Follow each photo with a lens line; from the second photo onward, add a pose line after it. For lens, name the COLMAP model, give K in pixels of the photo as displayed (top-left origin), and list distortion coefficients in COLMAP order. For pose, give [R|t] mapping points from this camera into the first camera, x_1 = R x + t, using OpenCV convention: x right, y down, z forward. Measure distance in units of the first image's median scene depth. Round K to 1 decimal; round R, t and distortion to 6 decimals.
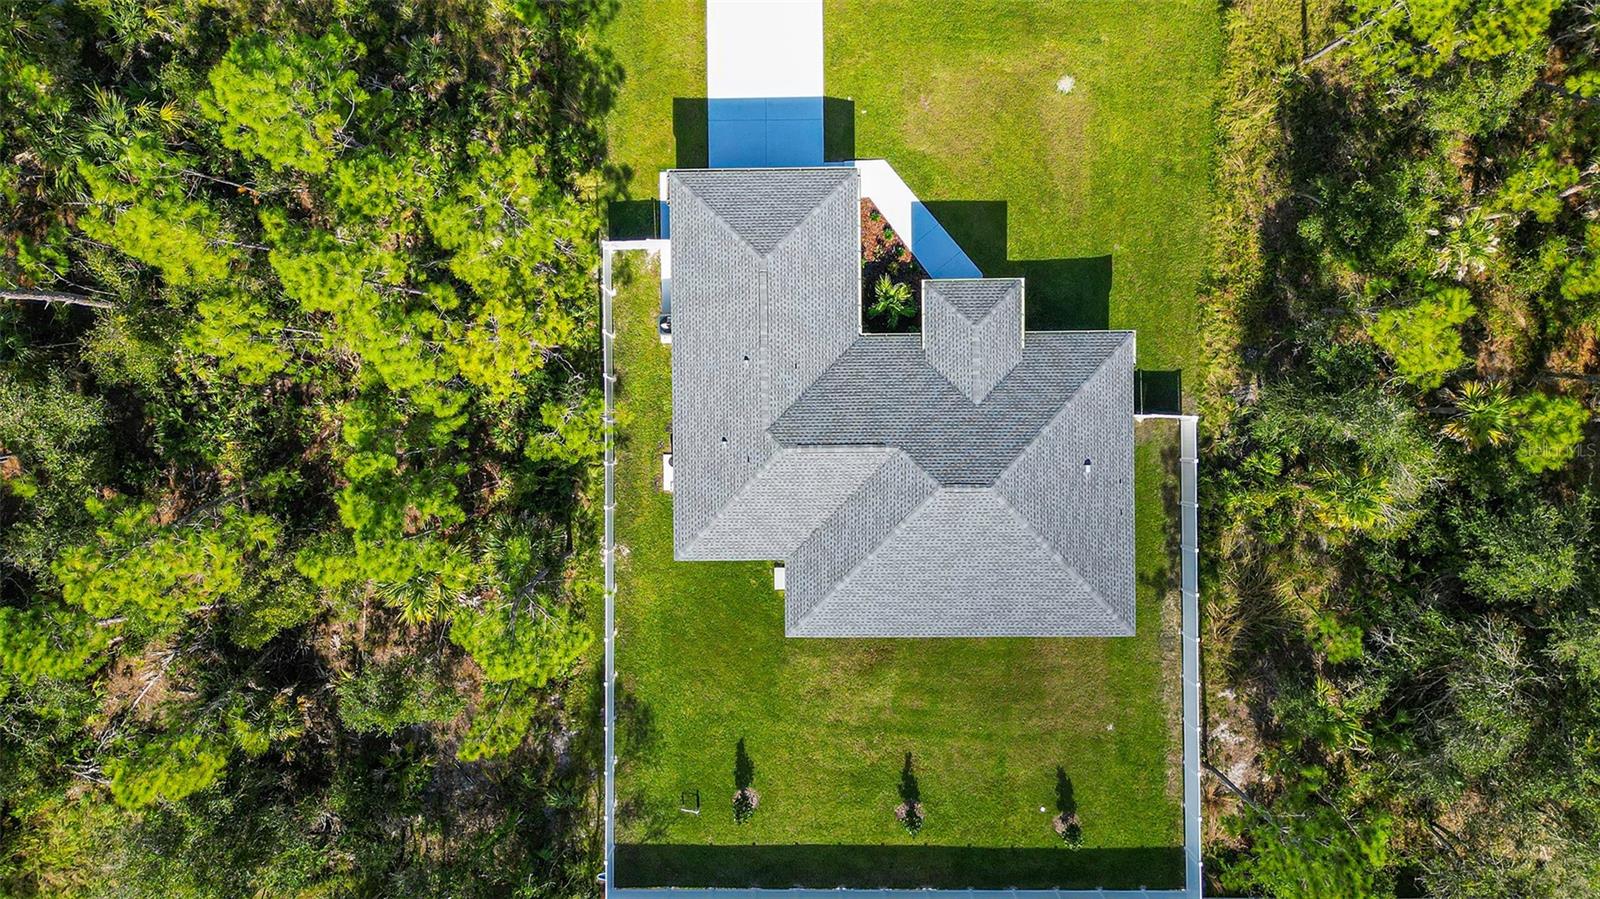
lens RADIAL K [[1124.3, 0, 798.2], [0, 1124.3, 449.1], [0, 0, 1]] dist [0.000525, -0.023627]
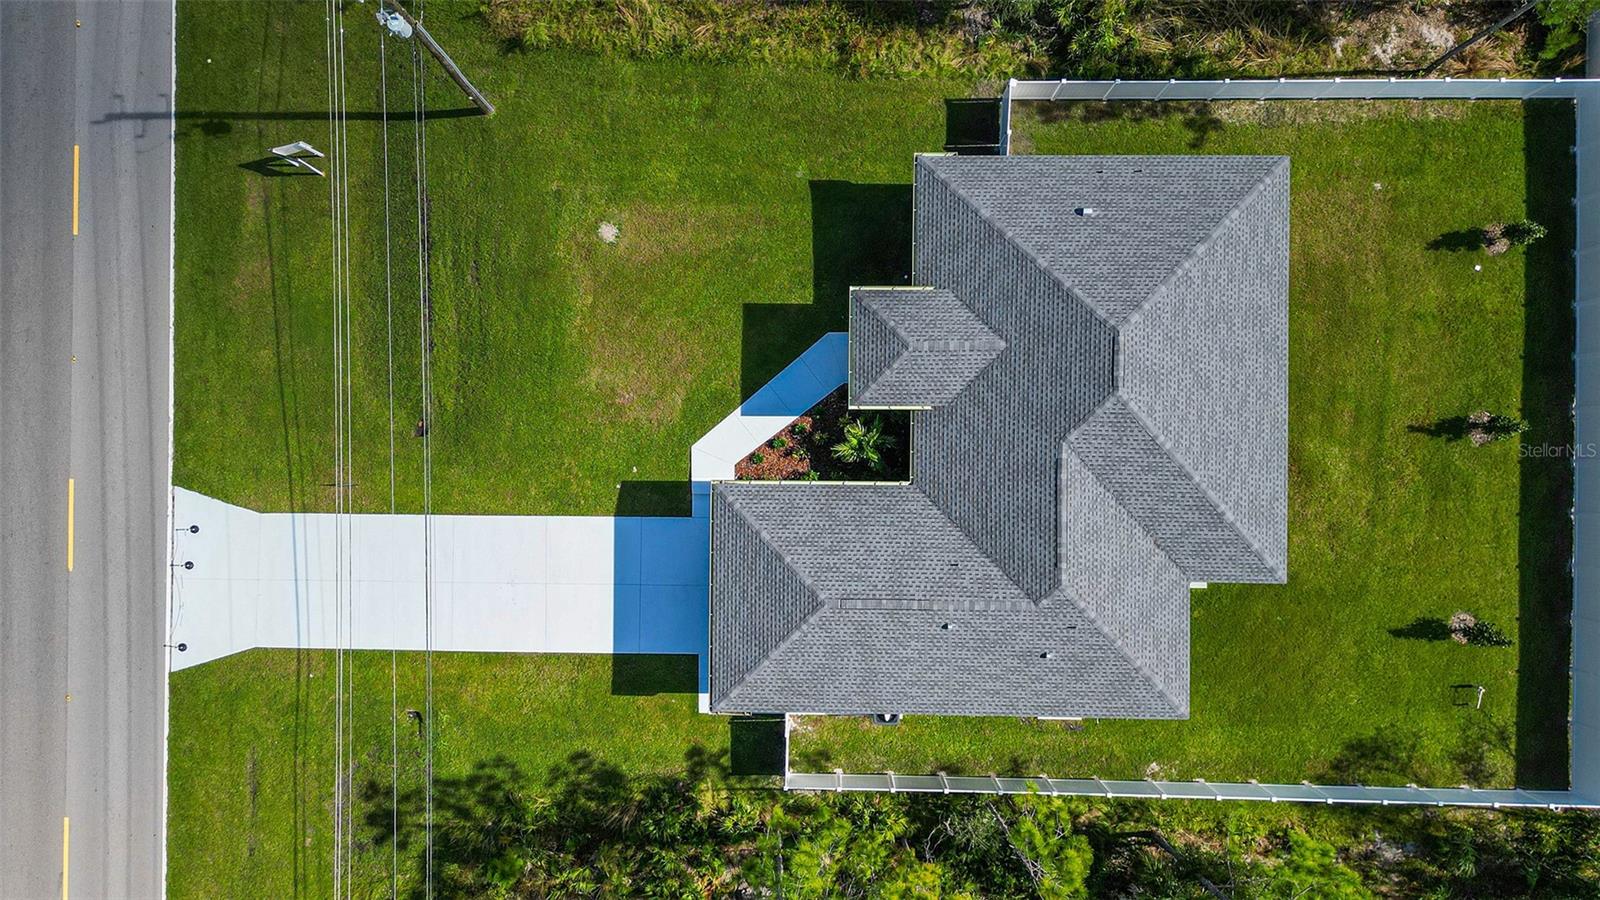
lens RADIAL K [[1124.3, 0, 799.8], [0, 1124.3, 450.6], [0, 0, 1]] dist [0.000525, -0.023627]
pose [[0.017769, -0.999425, 0.028864, 0.050988], [0.999011, 0.016571, -0.041255, -0.141257], [0.040753, 0.029569, 0.998732, 0.162443]]
